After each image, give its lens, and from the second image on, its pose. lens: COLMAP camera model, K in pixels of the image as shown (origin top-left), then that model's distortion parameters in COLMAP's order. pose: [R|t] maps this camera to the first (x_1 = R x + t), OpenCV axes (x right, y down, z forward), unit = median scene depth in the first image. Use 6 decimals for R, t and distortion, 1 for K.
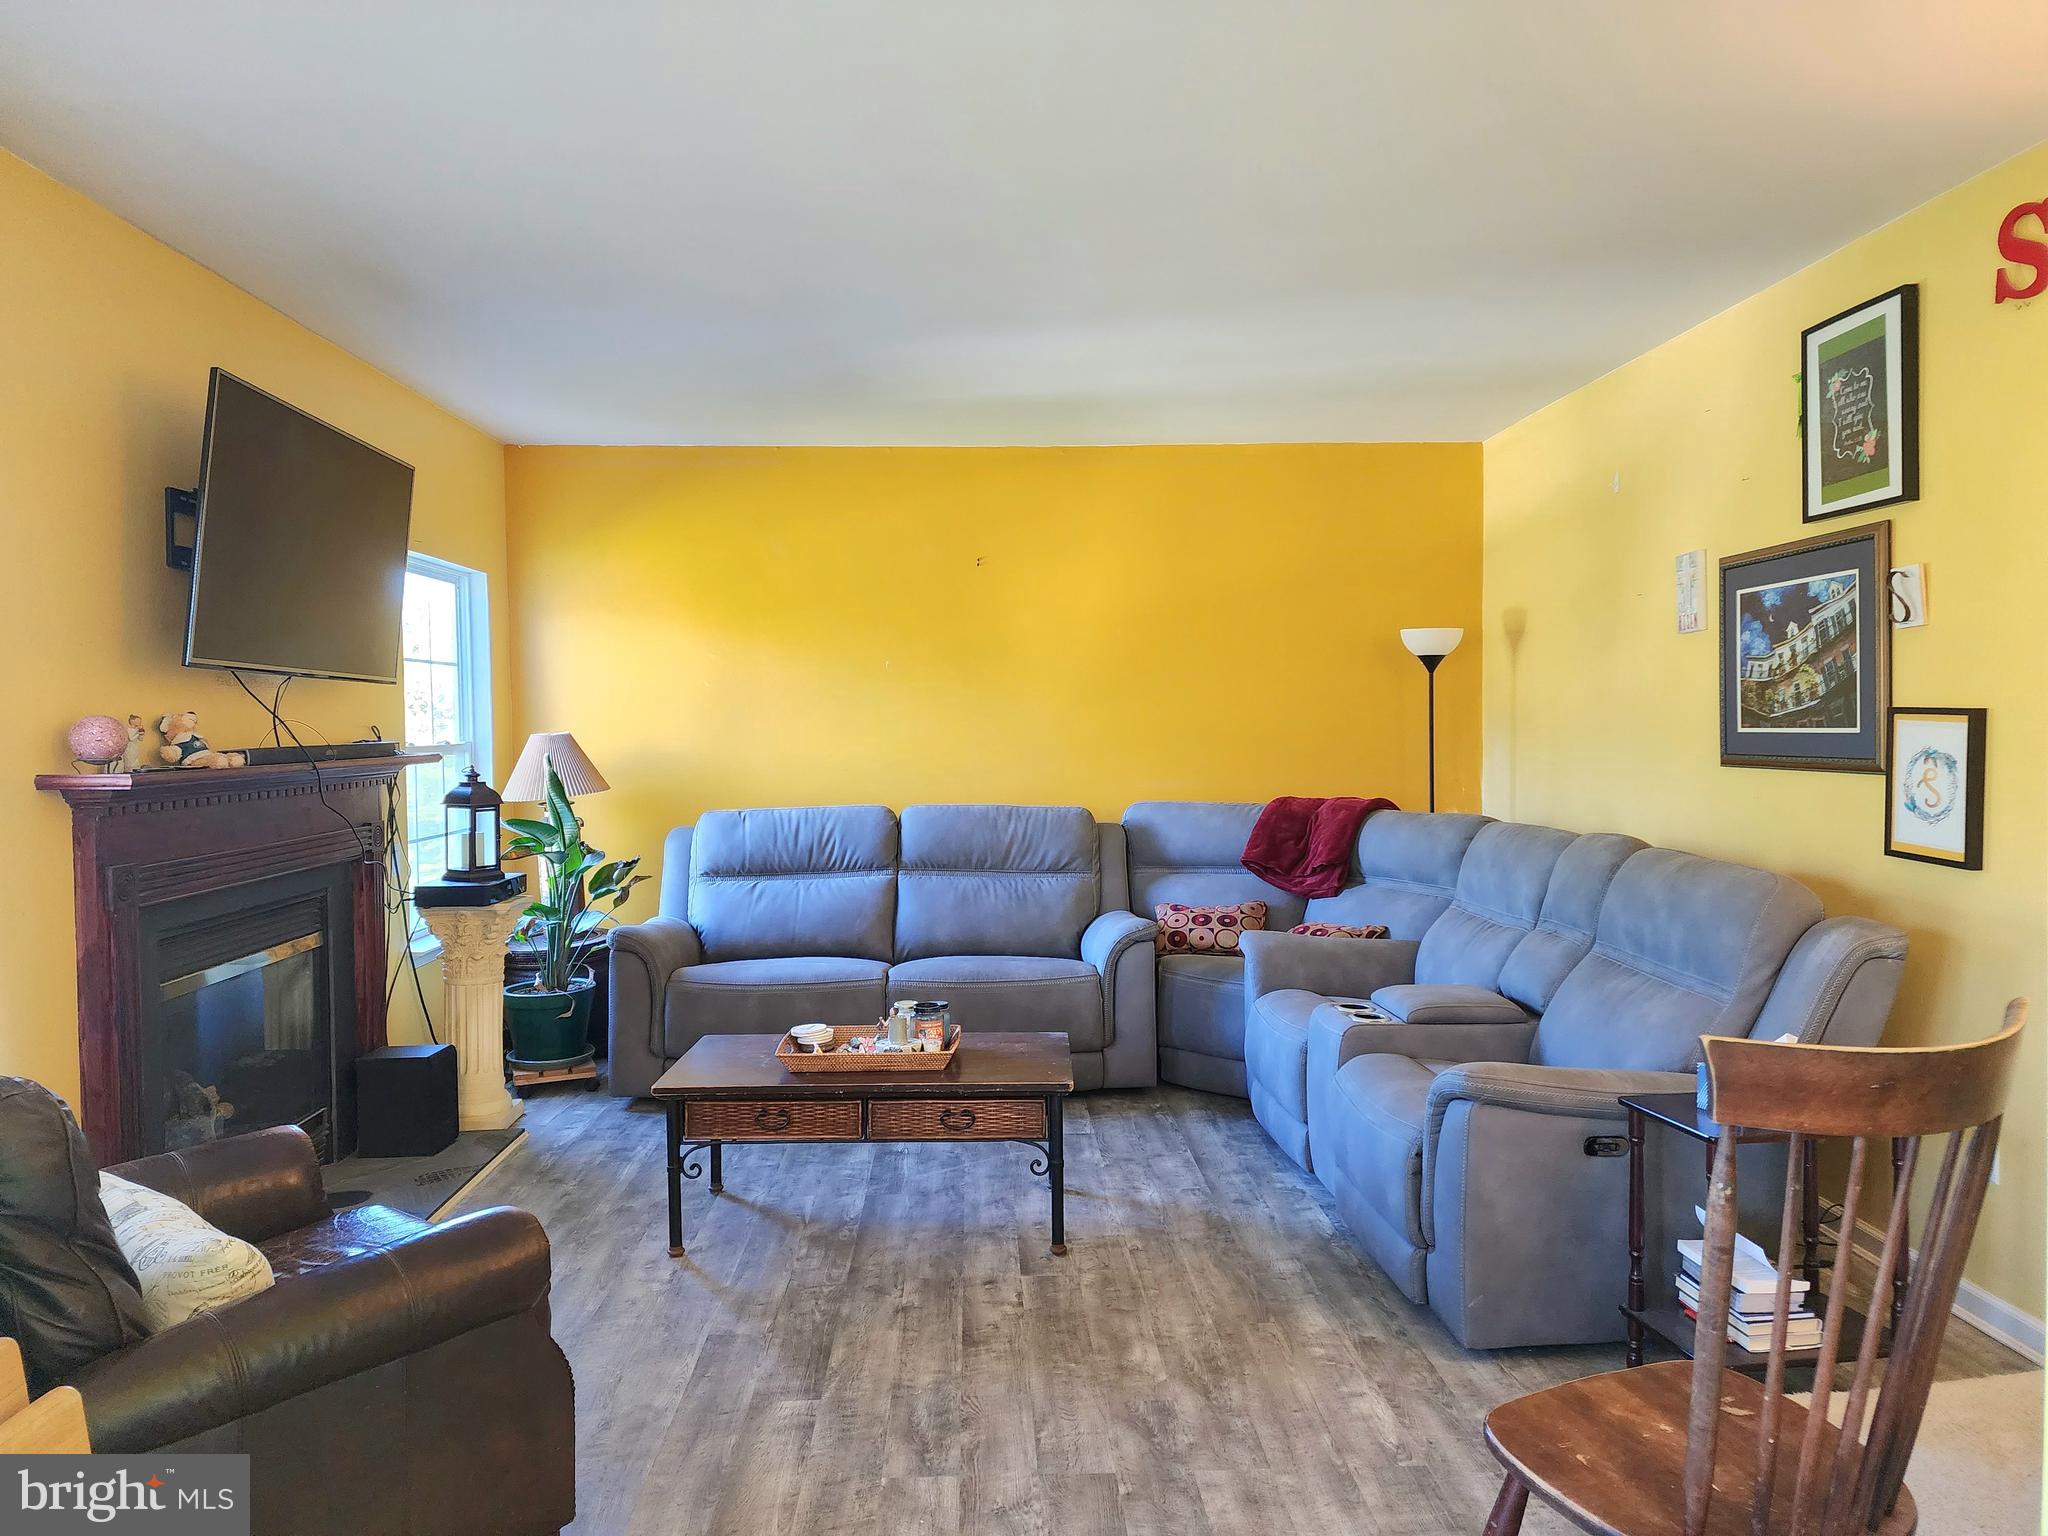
lens RADIAL K [[1369.0, 0, 1027.5], [0, 1369.0, 751.5], [0, 0, 1]] dist [0.091089, -0.089523]
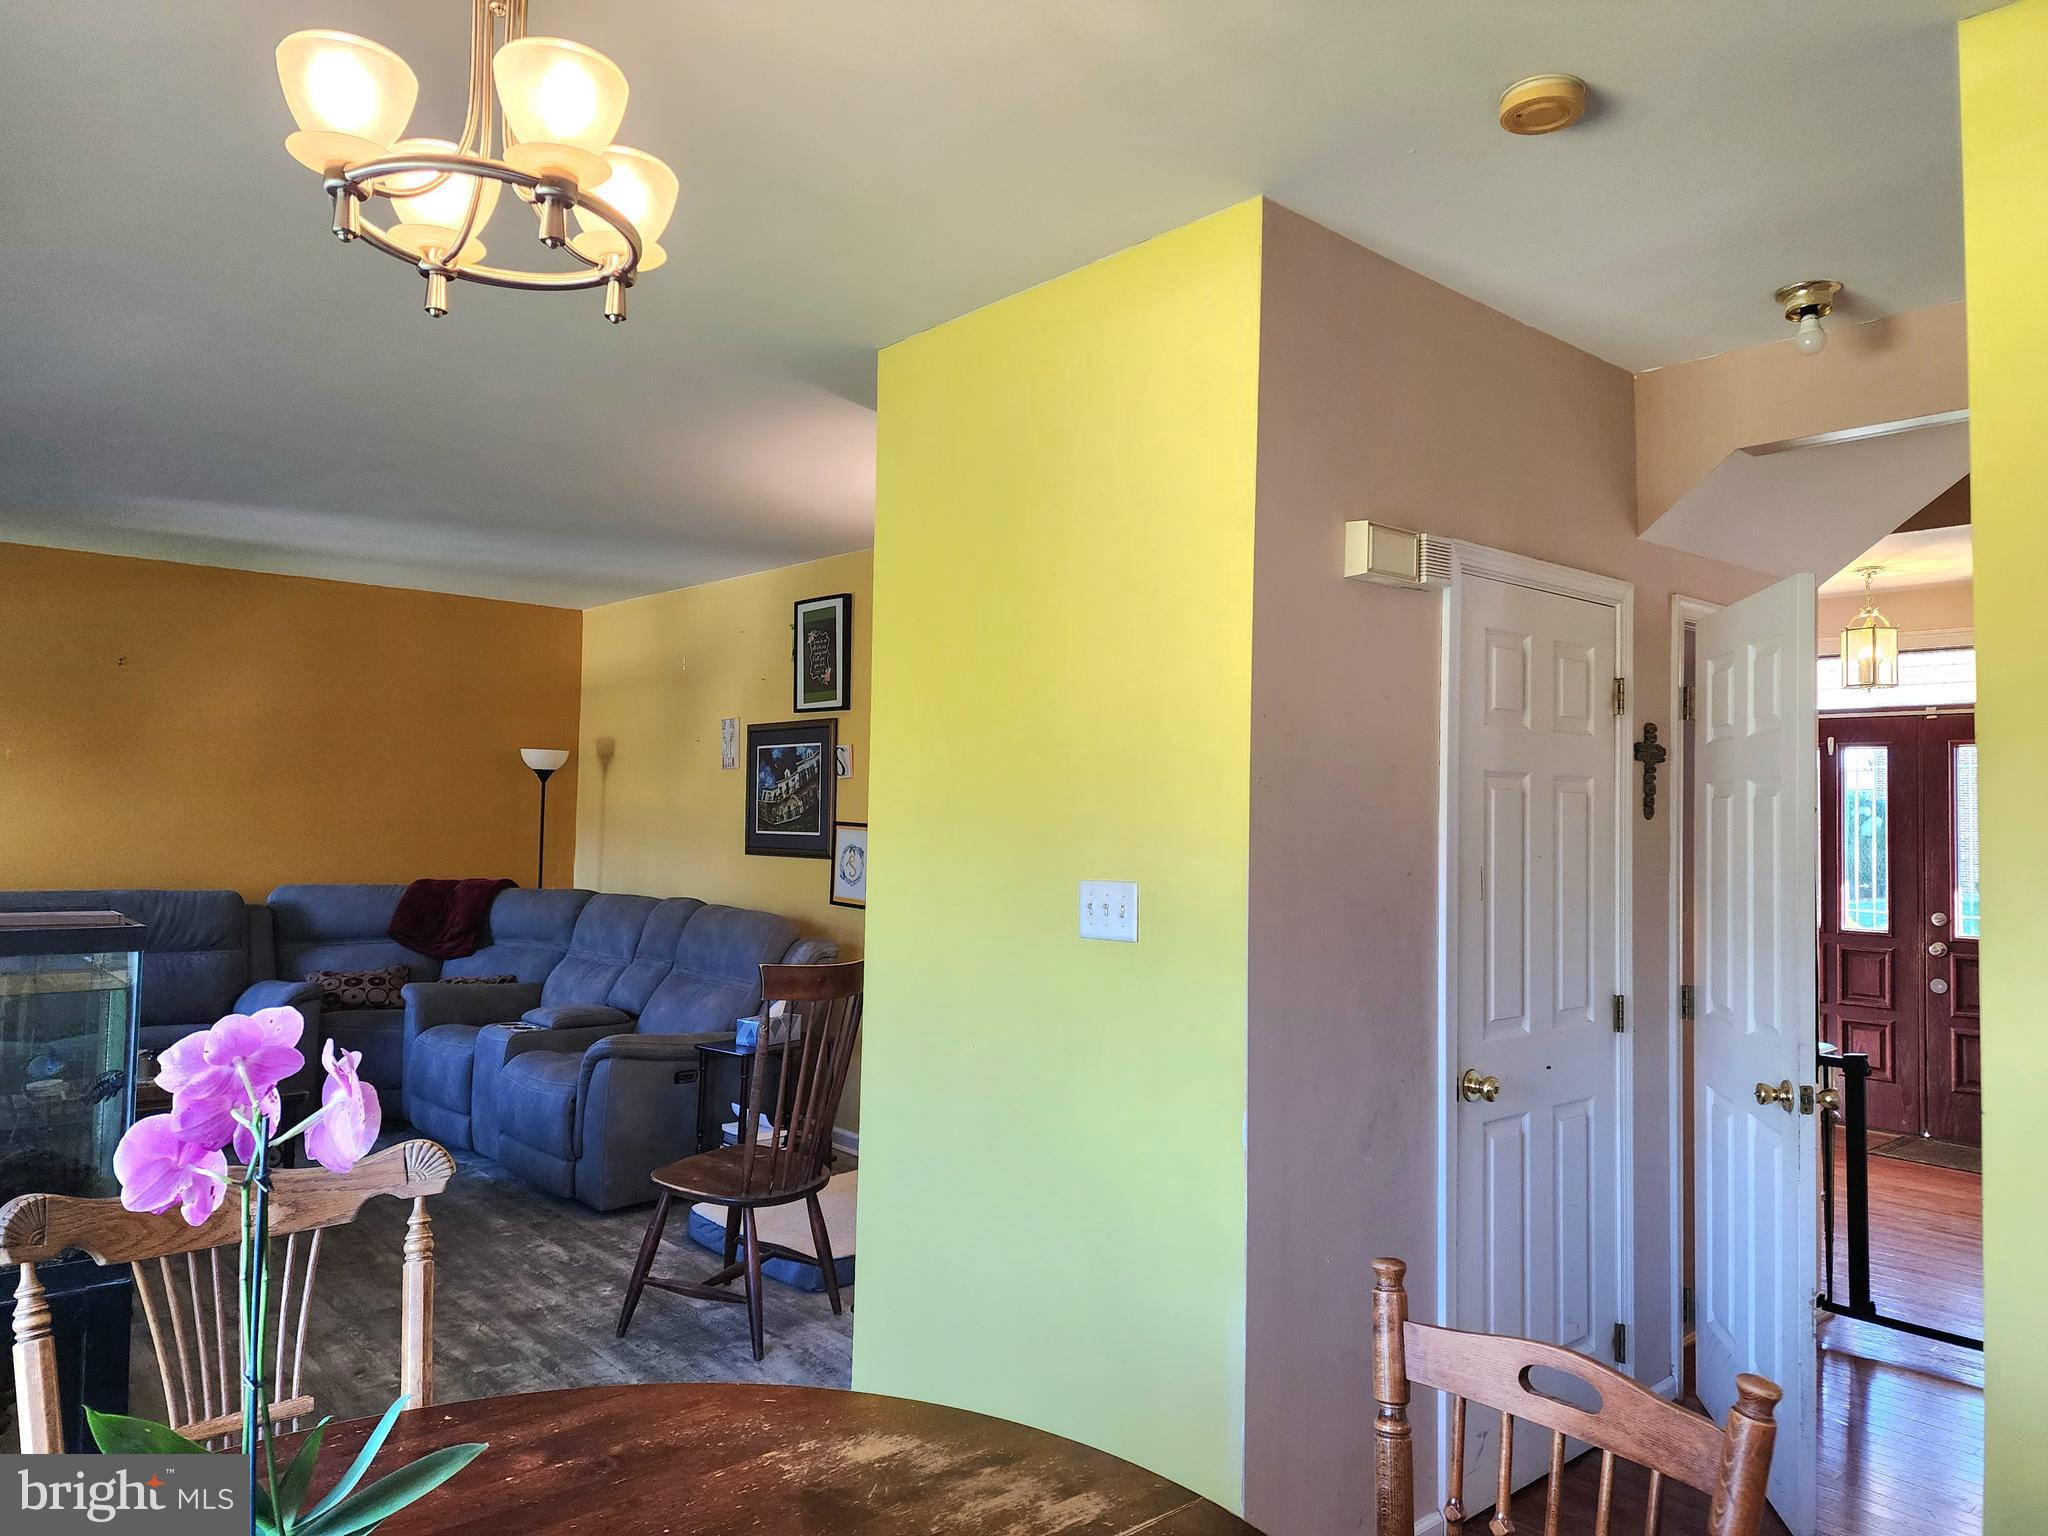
lens RADIAL K [[1369.0, 0, 1027.5], [0, 1369.0, 751.5], [0, 0, 1]] dist [0.091089, -0.089523]
pose [[0.774610, 0.049869, 0.630470, -0.279920], [-0.009880, 0.997719, -0.066779, -0.005483], [-0.632362, 0.045499, 0.773336, -0.477297]]
